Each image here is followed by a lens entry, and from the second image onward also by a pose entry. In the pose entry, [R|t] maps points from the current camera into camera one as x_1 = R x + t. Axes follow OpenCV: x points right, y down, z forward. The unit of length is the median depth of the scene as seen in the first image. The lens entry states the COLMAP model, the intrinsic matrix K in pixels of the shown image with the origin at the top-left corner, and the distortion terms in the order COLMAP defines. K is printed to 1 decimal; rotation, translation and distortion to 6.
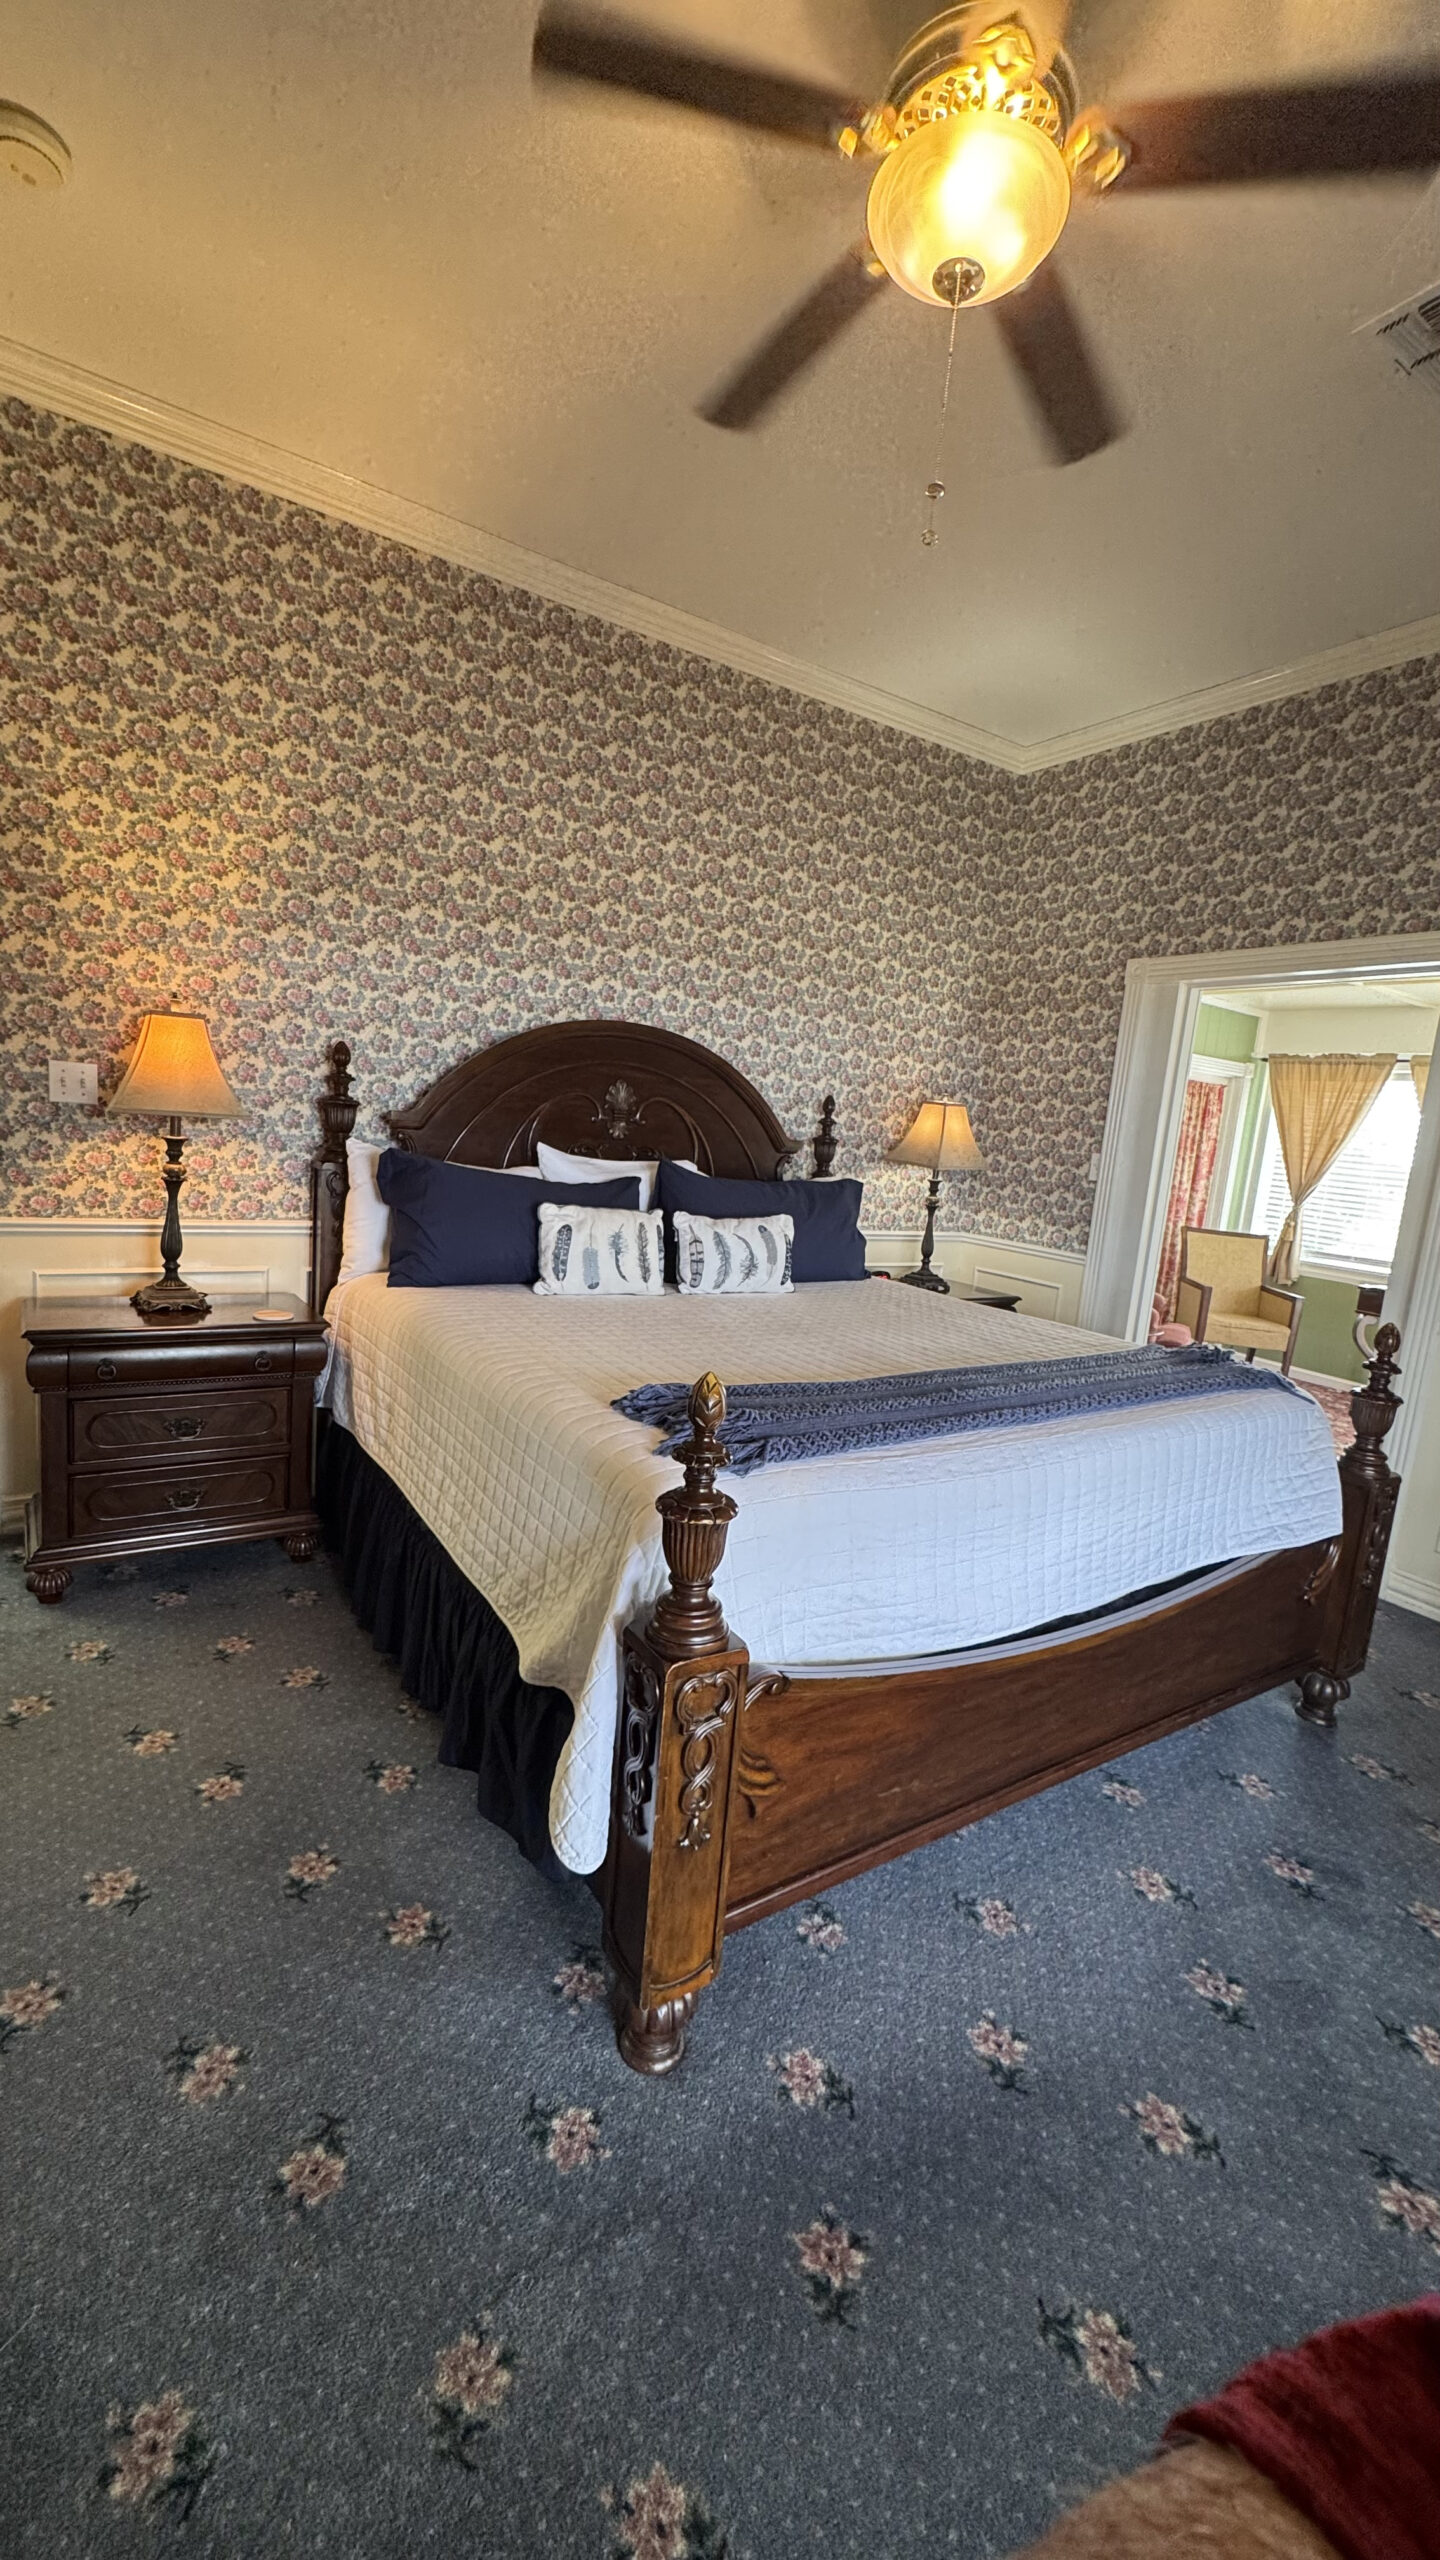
lens RADIAL K [[1017.9, 0, 718.7], [0, 1017.9, 1282.5], [0, 0, 1]] dist [-0.002463, 0.000260]
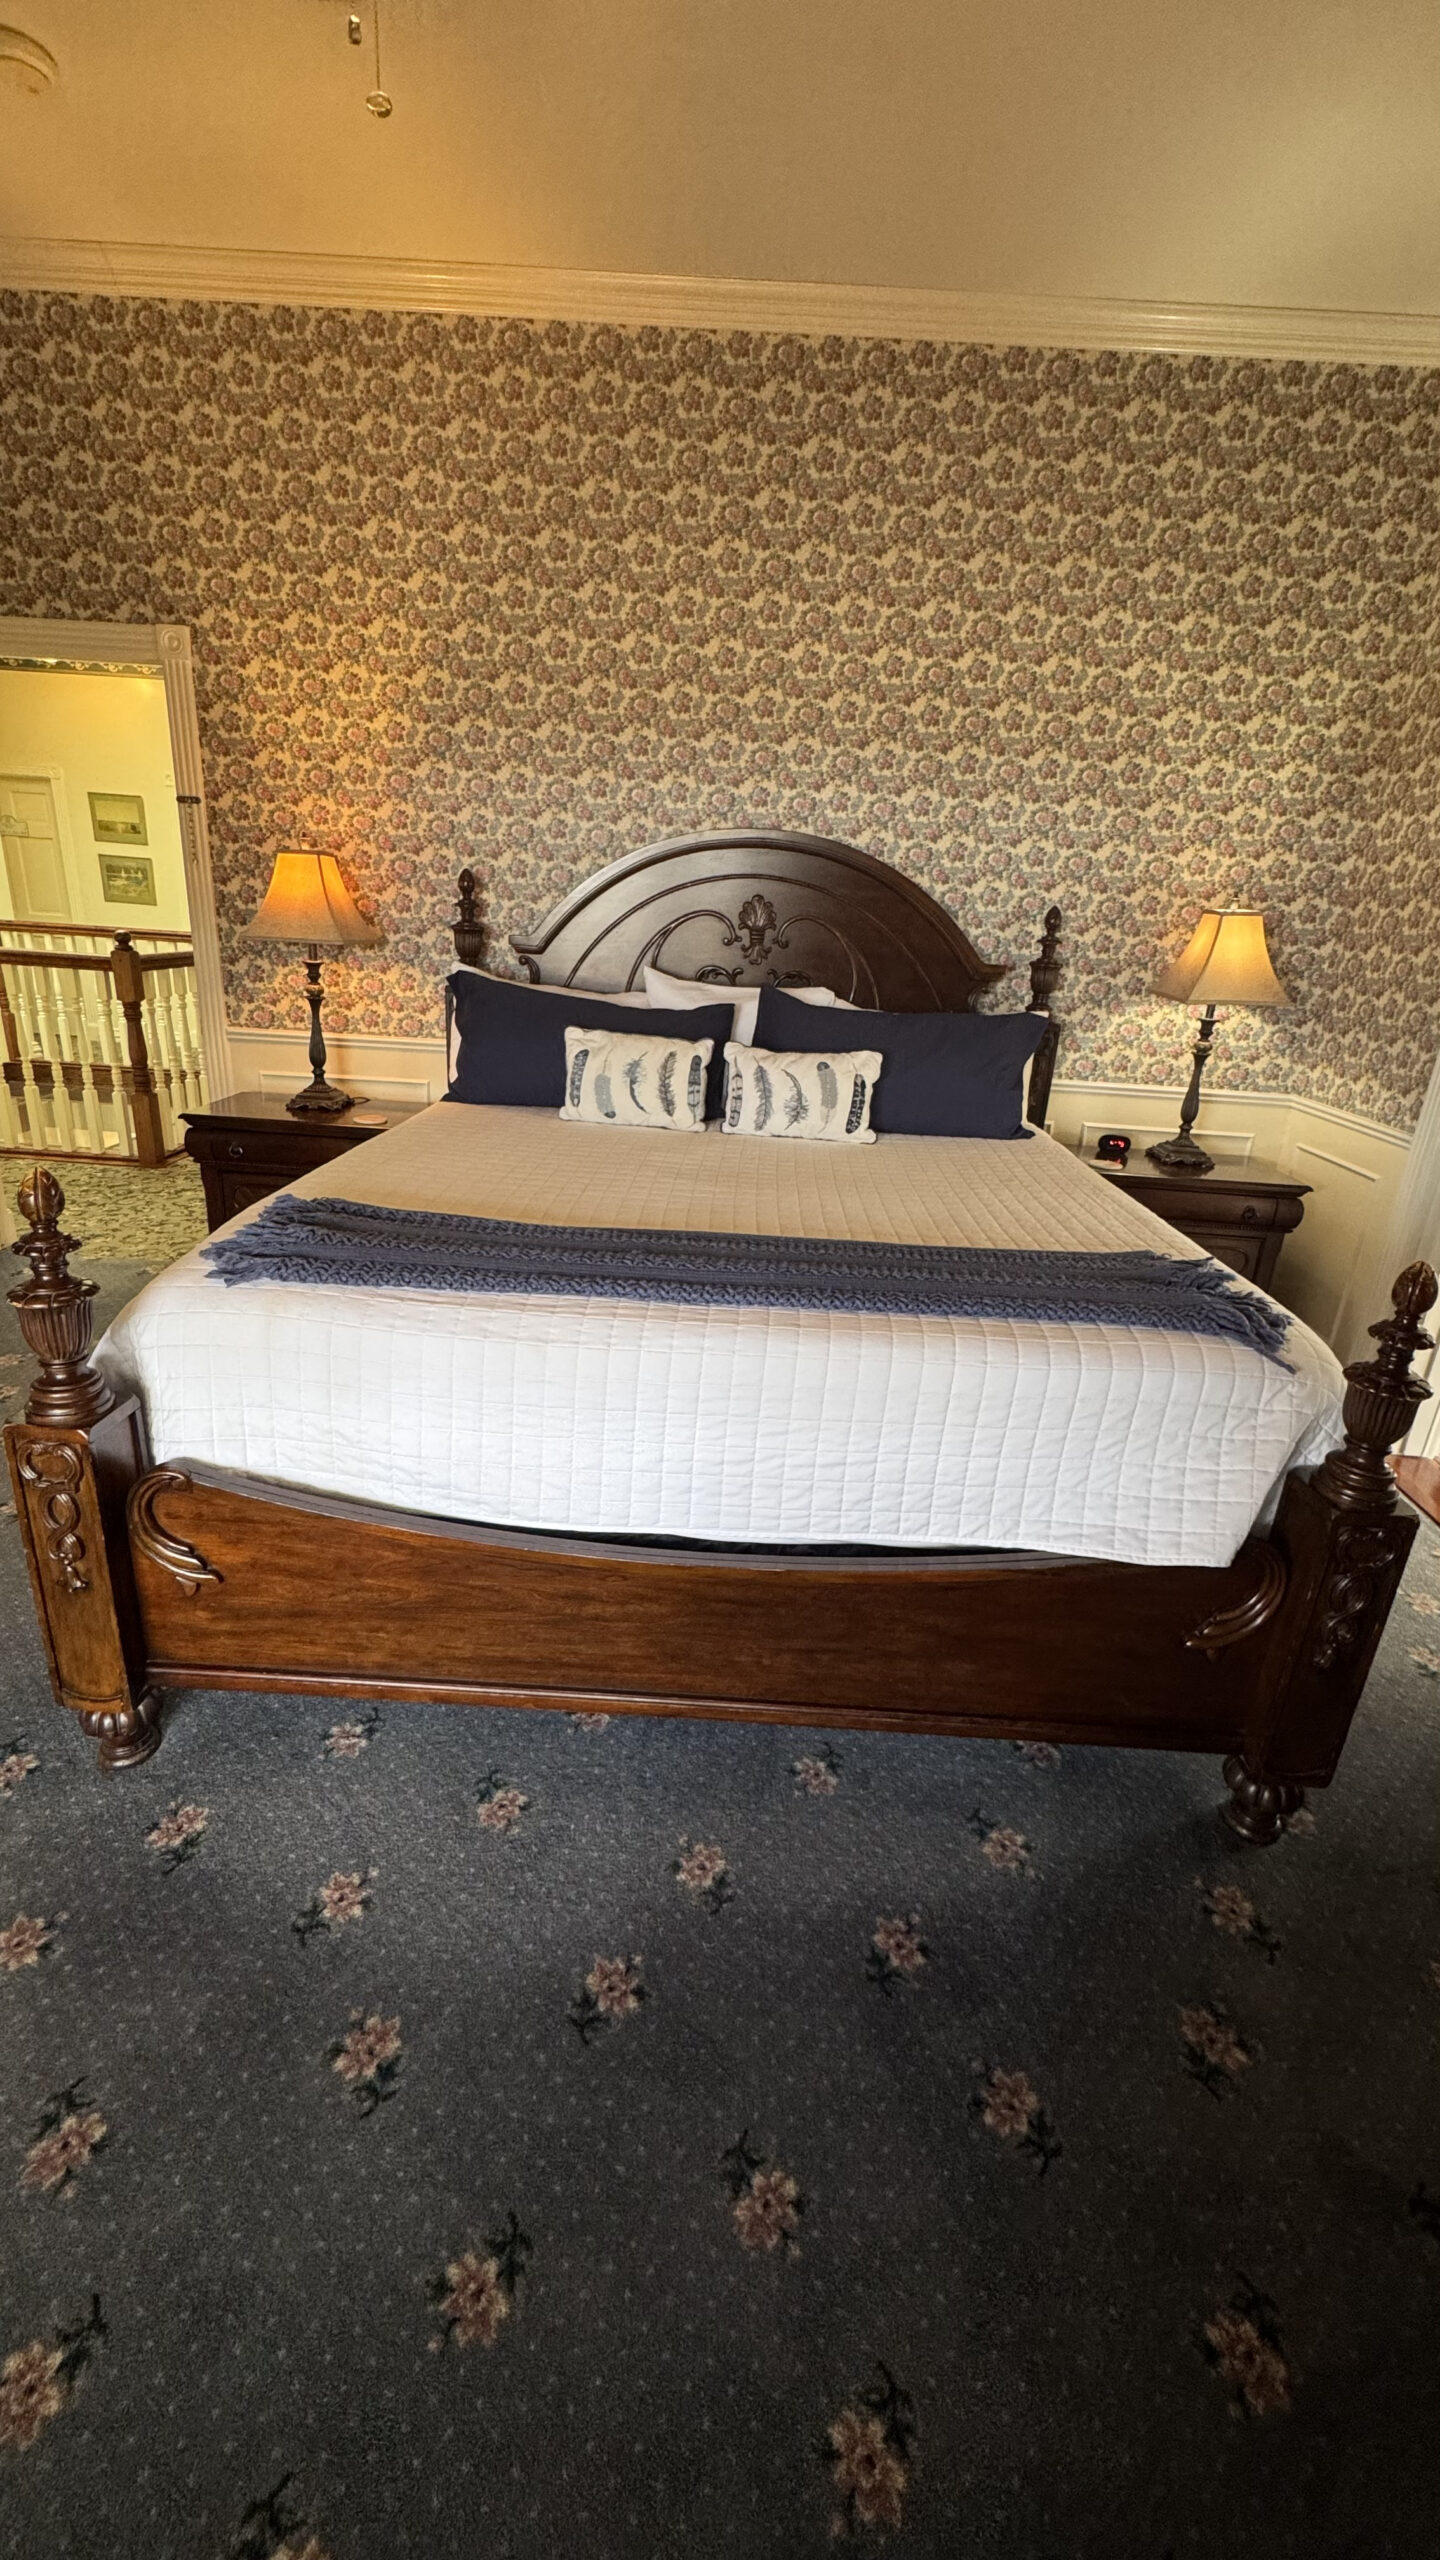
lens RADIAL K [[1017.9, 0, 718.7], [0, 1017.9, 1282.5], [0, 0, 1]] dist [-0.002463, 0.000260]
pose [[0.823459, 0.159977, -0.544355, 0.507268], [-0.078939, 0.982398, 0.169298, -0.011682], [0.561858, -0.096439, 0.821593, 0.231213]]
